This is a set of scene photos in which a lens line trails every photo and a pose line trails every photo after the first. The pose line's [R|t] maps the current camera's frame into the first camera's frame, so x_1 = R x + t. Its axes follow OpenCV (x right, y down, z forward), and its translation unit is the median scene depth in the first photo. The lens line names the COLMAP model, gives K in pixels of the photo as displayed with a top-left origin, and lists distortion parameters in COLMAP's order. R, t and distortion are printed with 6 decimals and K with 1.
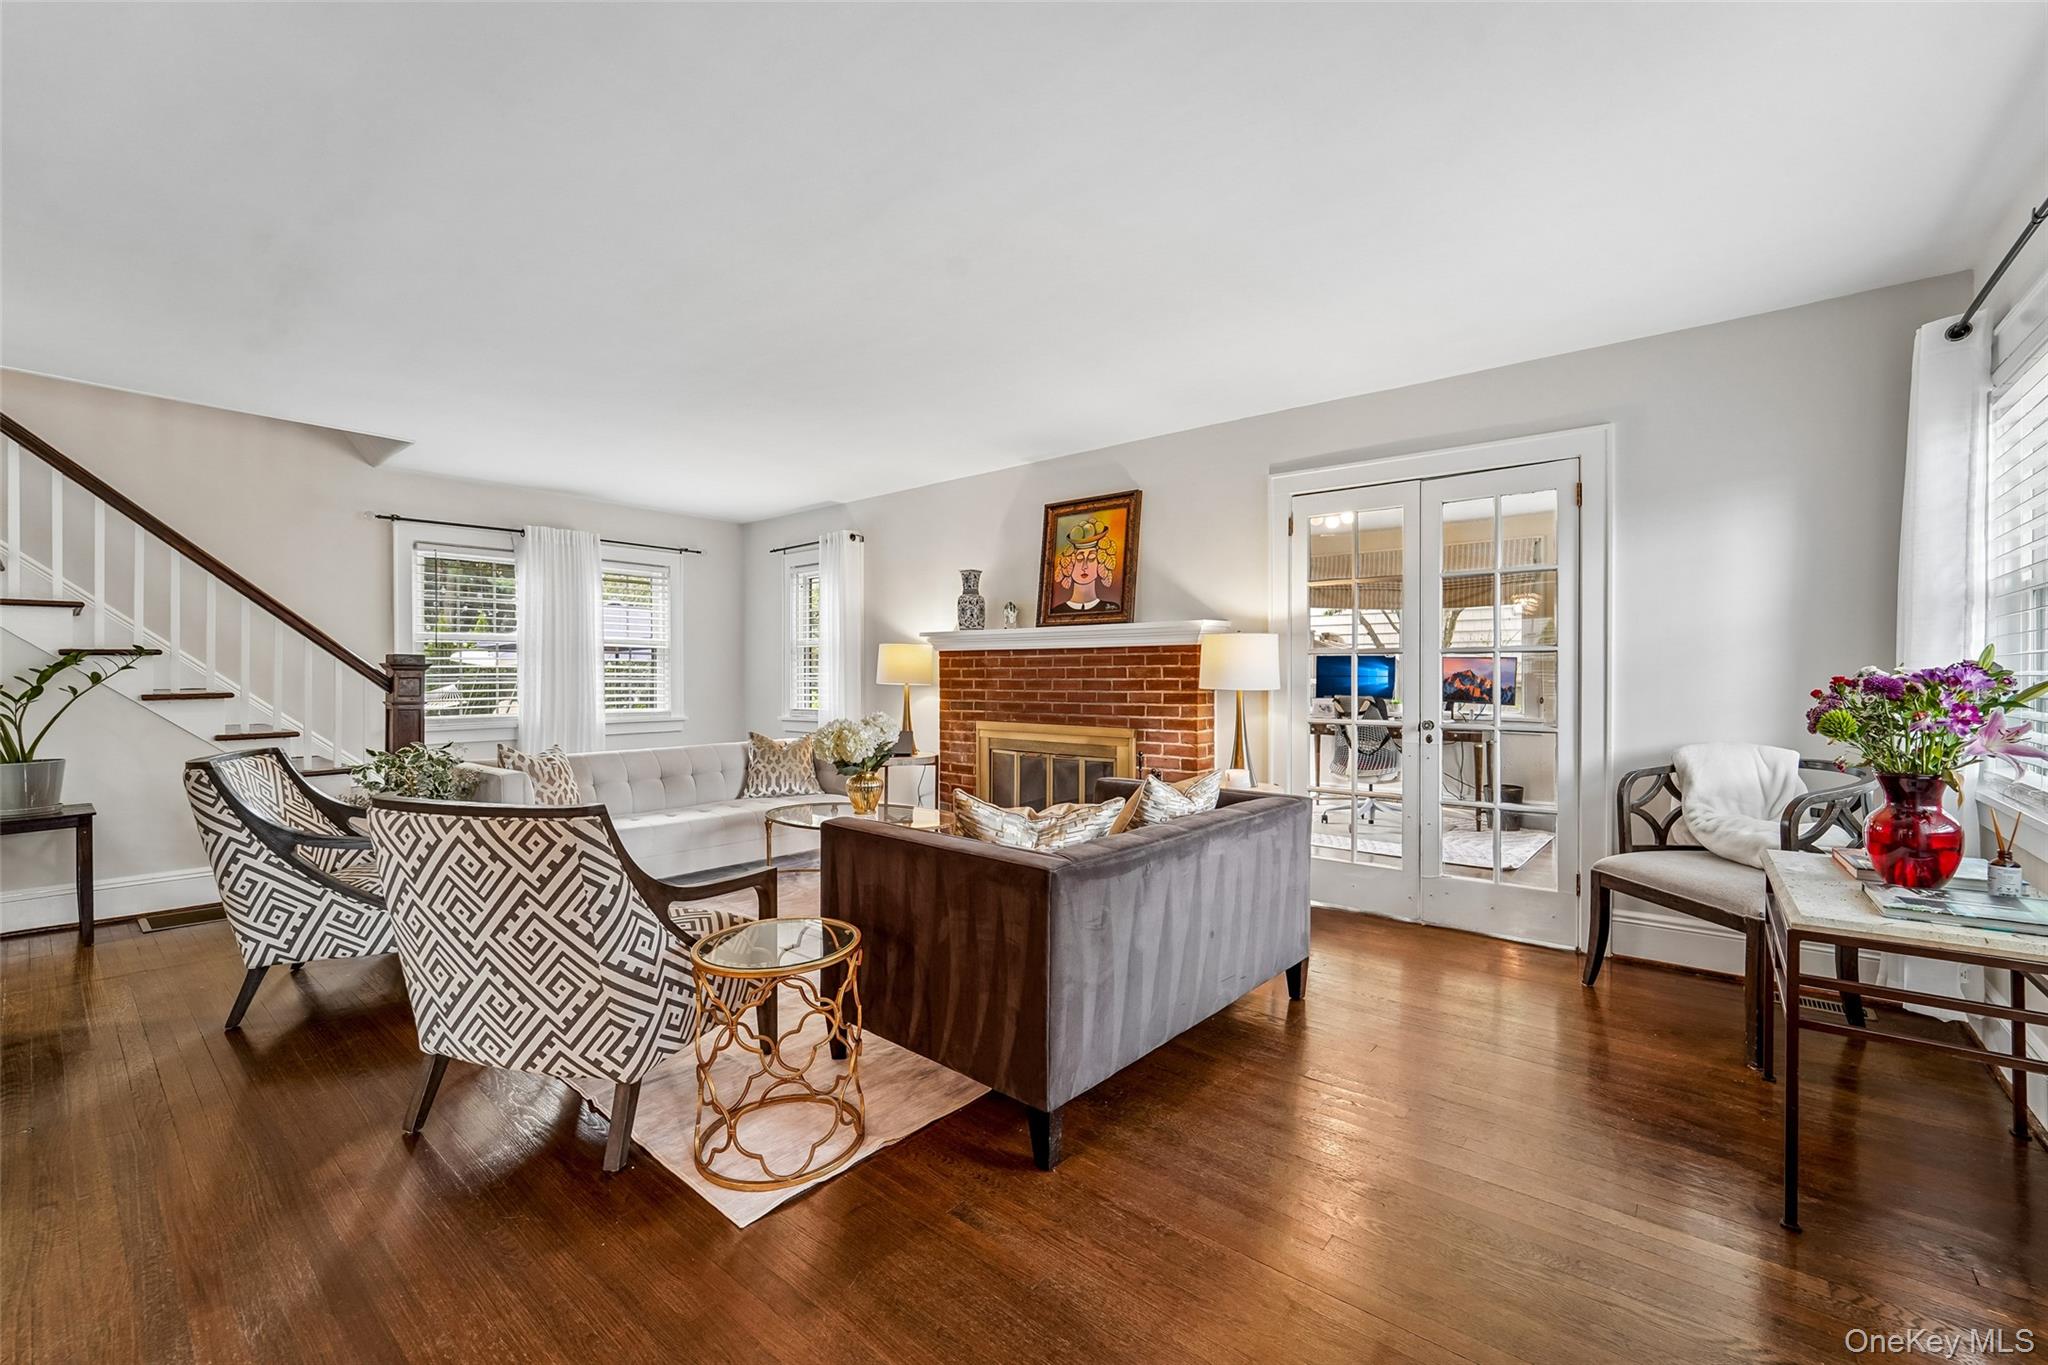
lens RADIAL K [[825.9, 0, 1018.6], [0, 825.9, 684.1], [0, 0, 1]] dist [-0.002491, -0.000867]
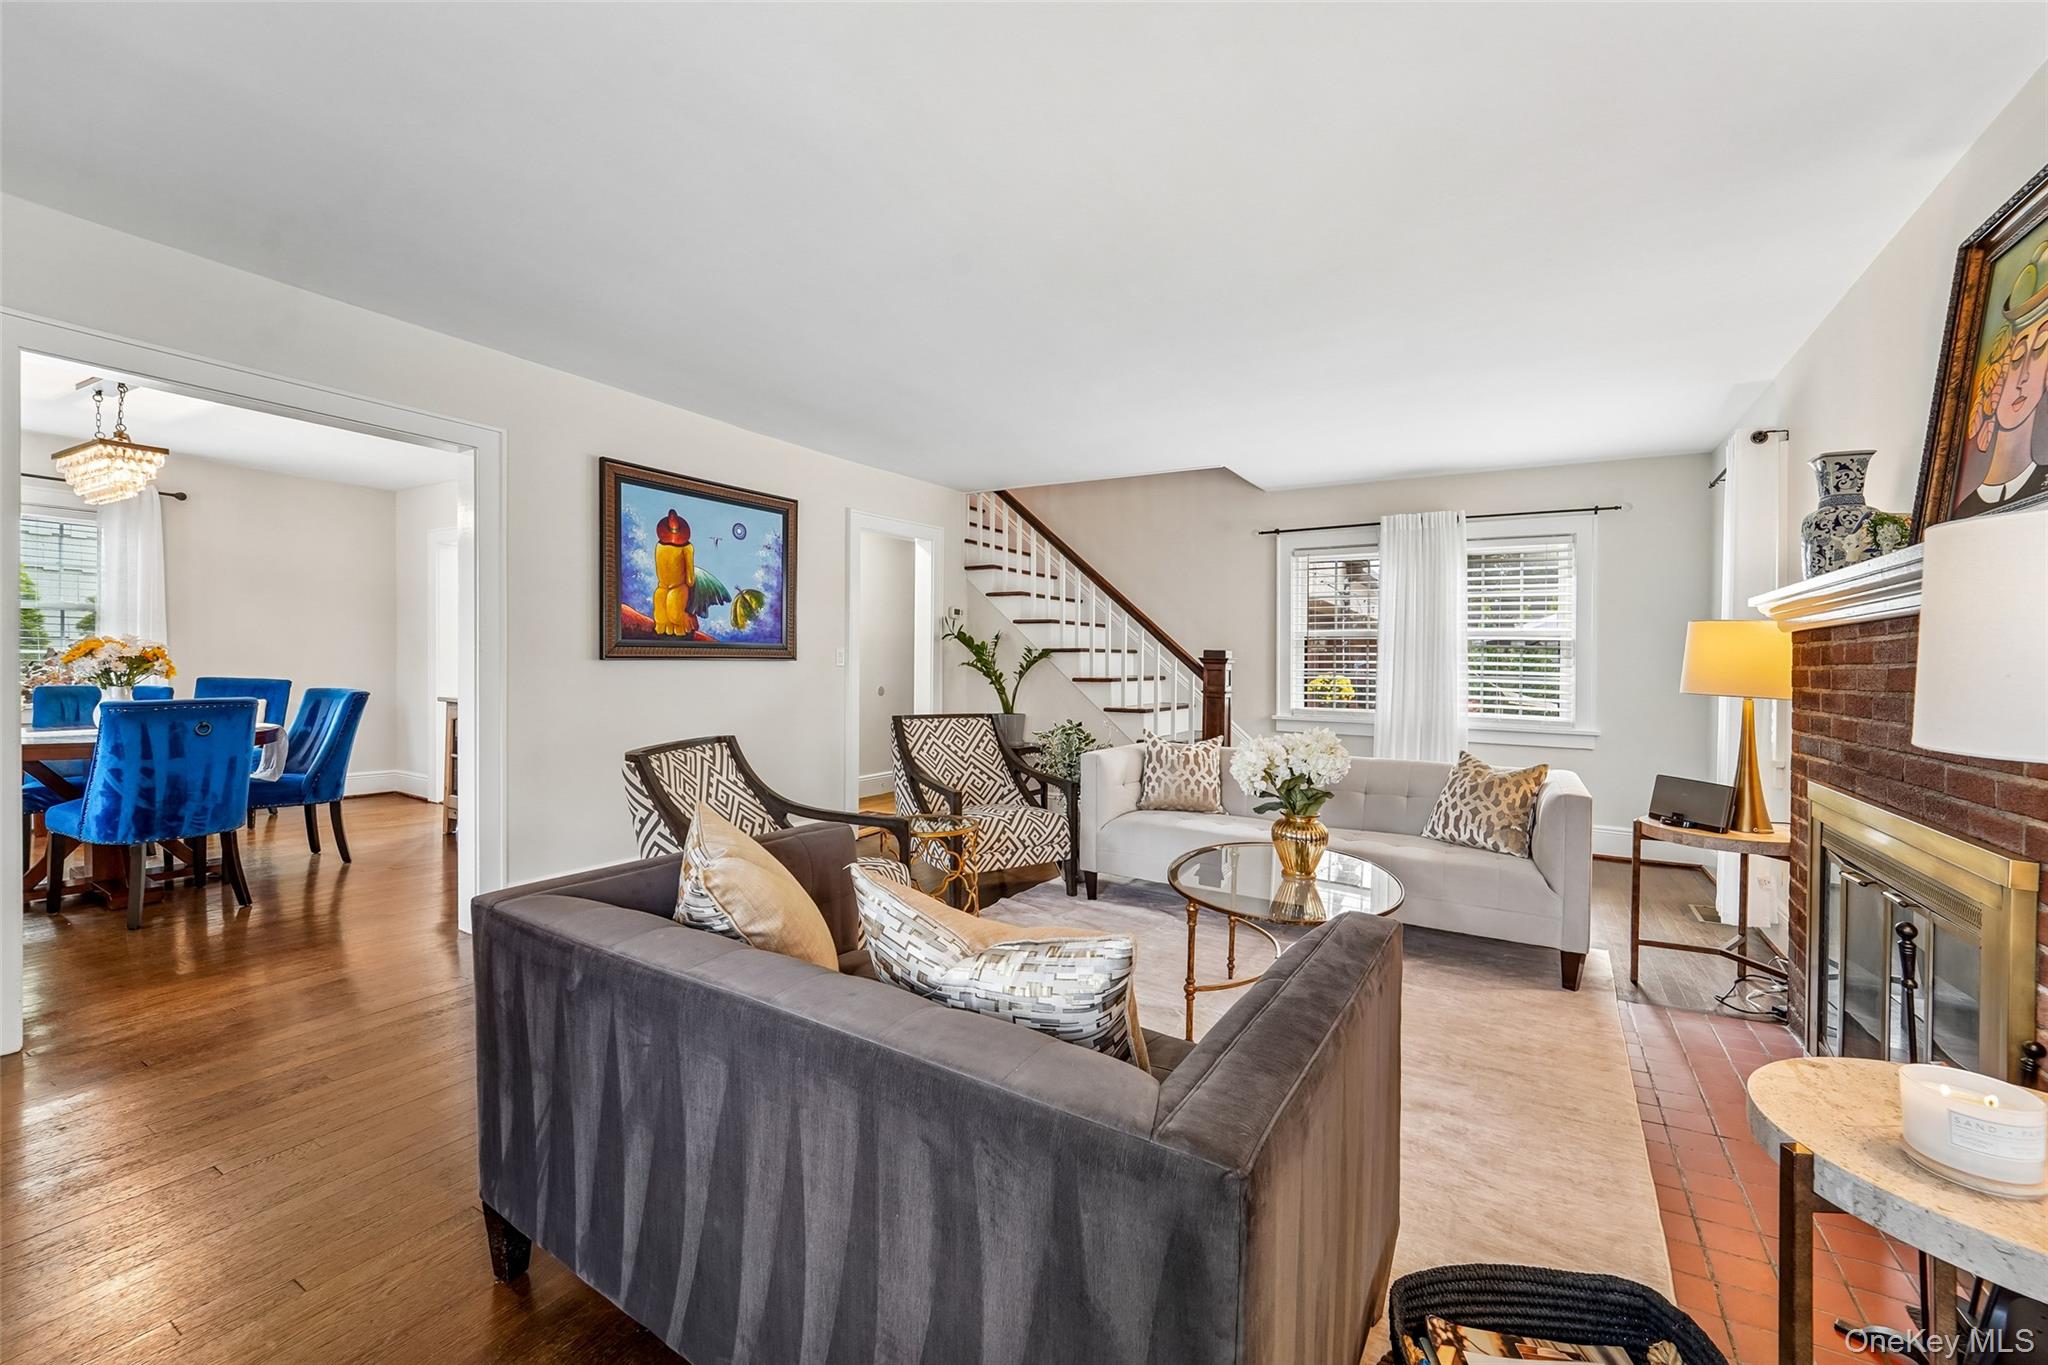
lens RADIAL K [[825.9, 0, 1027.1], [0, 825.9, 673.6], [0, 0, 1]] dist [-0.002491, -0.000867]
pose [[0.160927, 0.017456, -0.986812, 0.531102], [-0.028139, 0.999518, 0.013092, -0.015312], [0.986565, 0.025661, 0.161341, 0.788286]]
